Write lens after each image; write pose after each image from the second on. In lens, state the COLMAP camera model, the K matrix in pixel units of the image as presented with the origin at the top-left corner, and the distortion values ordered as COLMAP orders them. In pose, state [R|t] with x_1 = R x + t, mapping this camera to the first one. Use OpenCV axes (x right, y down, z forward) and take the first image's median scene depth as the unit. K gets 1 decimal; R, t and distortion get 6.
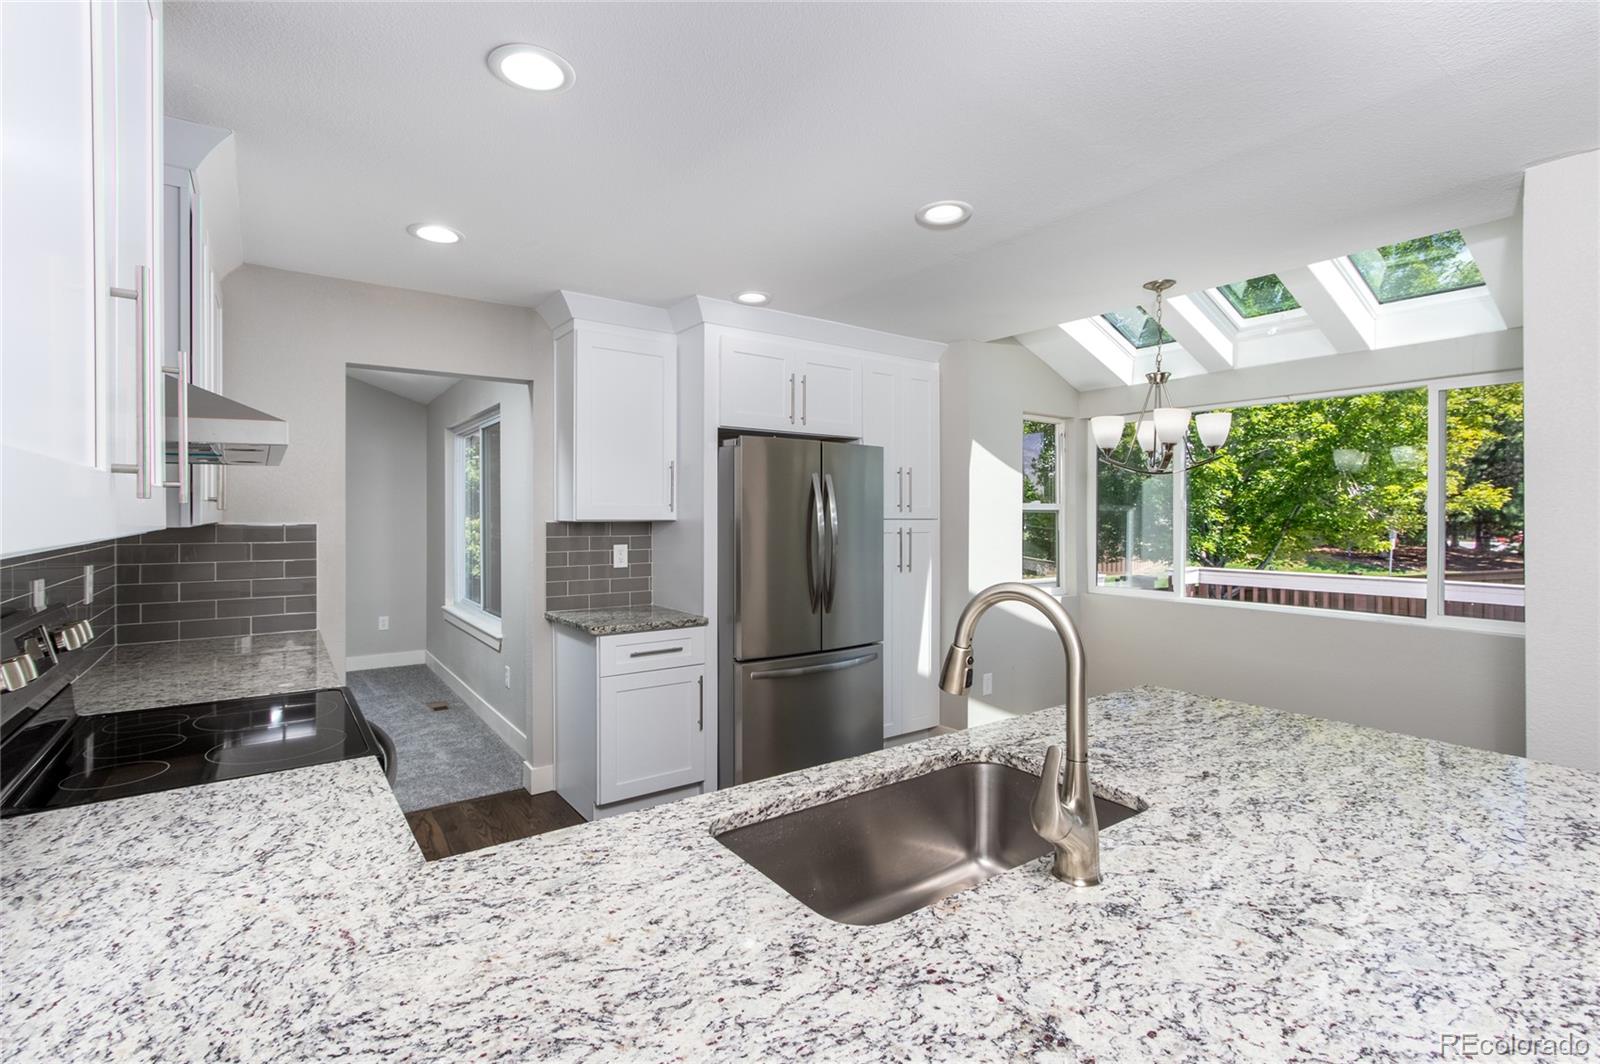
lens RADIAL K [[740.3, 0, 800.0], [0, 740.3, 532.0], [0, 0, 1]] dist [-0.000118, 0.001202]
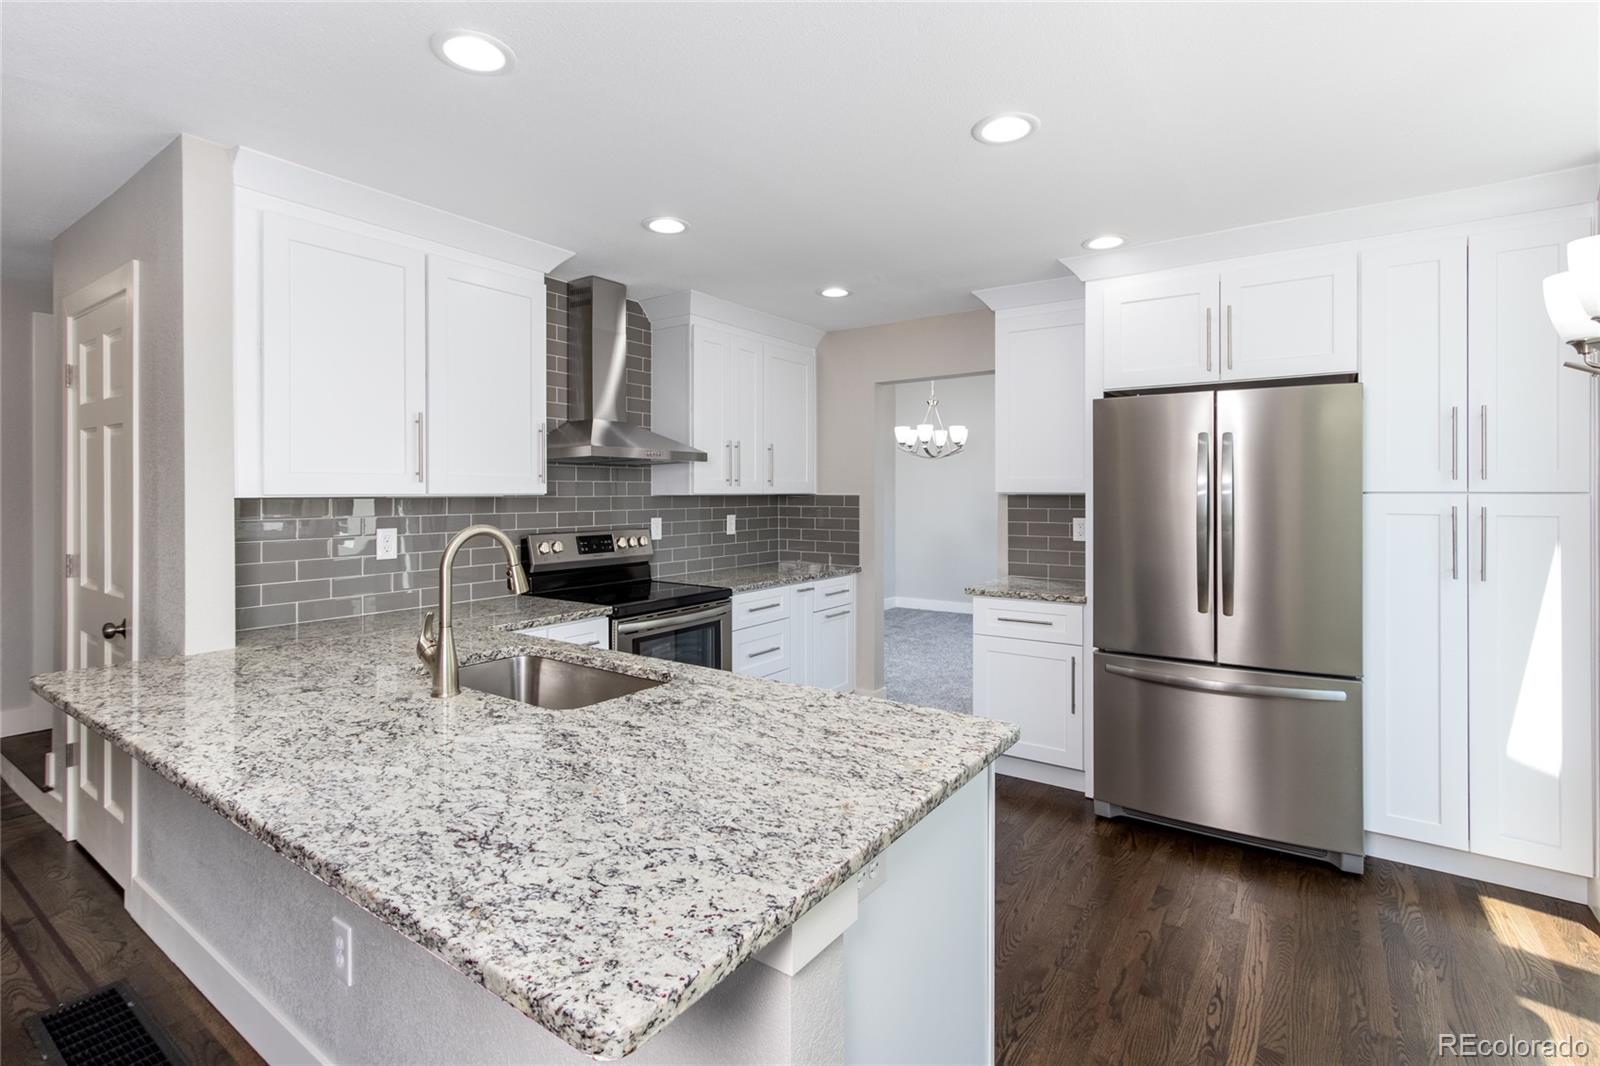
lens RADIAL K [[754.3, 0, 794.4], [0, 754.3, 493.5], [0, 0, 1]] dist [-0.001193, 0.000494]
pose [[0.323631, 0.002736, -0.946179, 1.557098], [-0.020300, 0.999786, -0.004052, -0.009565], [0.945966, 0.020519, 0.323617, 0.806768]]
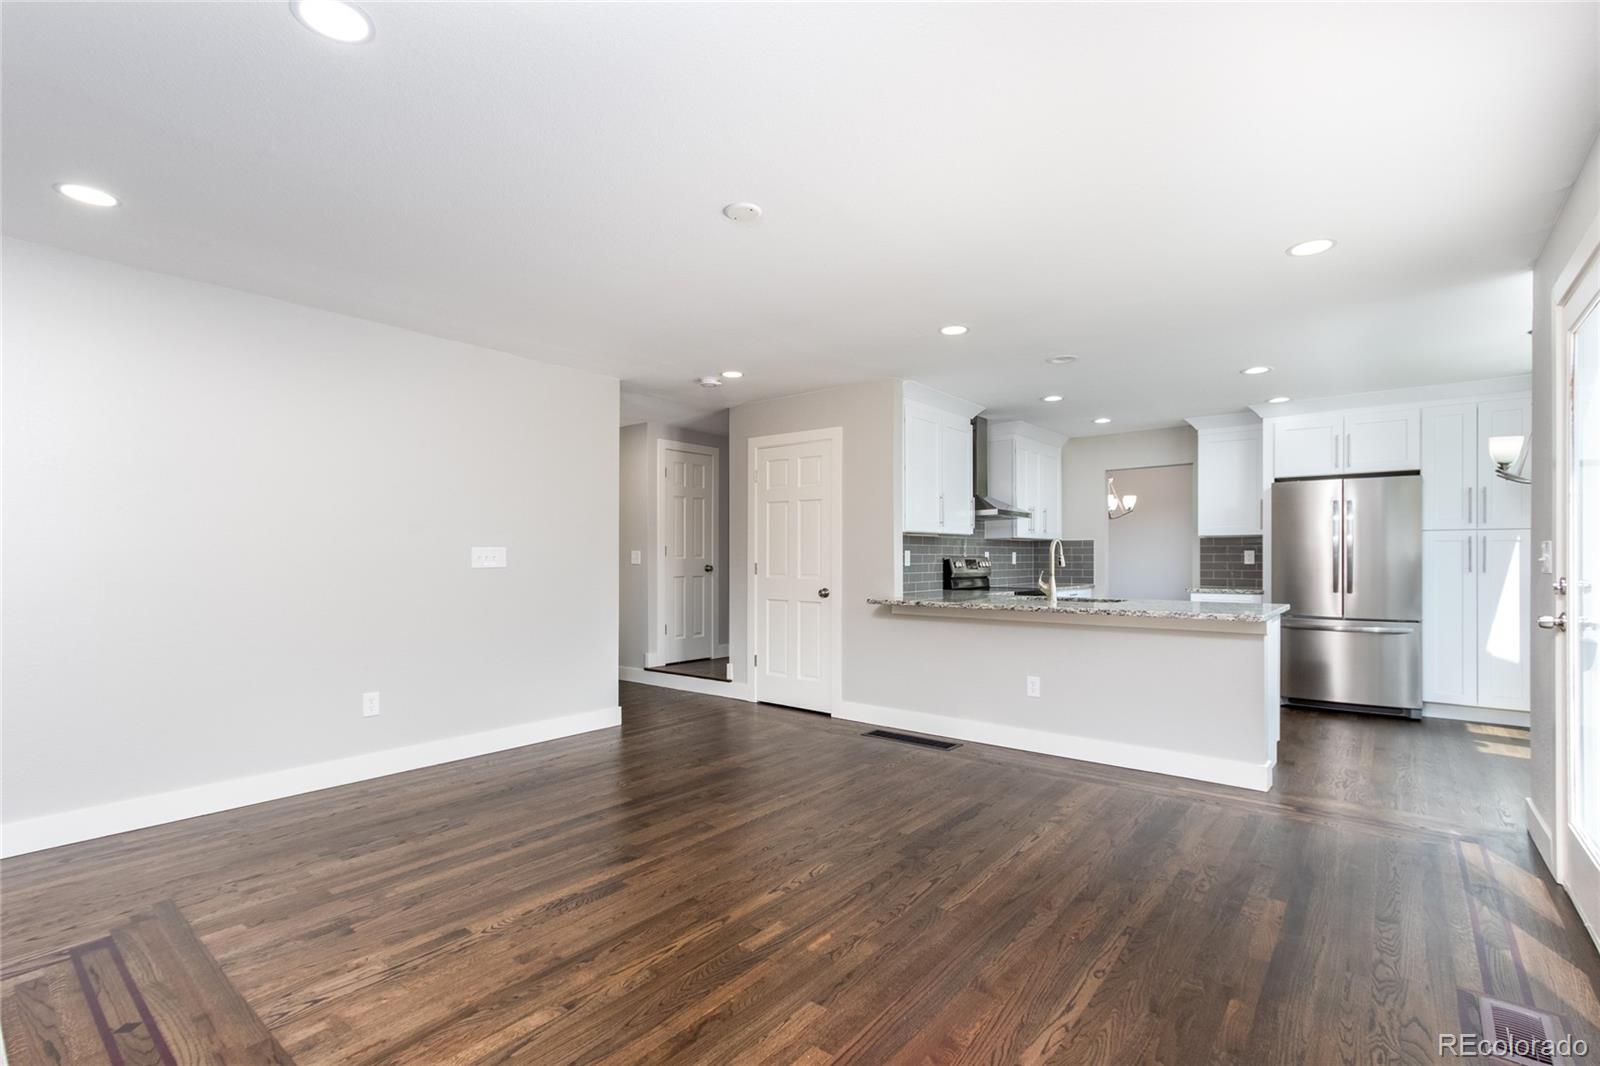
lens RADIAL K [[729.6, 0, 795.9], [0, 729.6, 560.3], [0, 0, 1]] dist [0.000011, -0.000176]
pose [[0.259143, 0.001677, -0.965837, 2.907249], [-0.022458, 0.999739, -0.004289, 0.183189], [0.965578, 0.022802, 0.259113, -1.150992]]
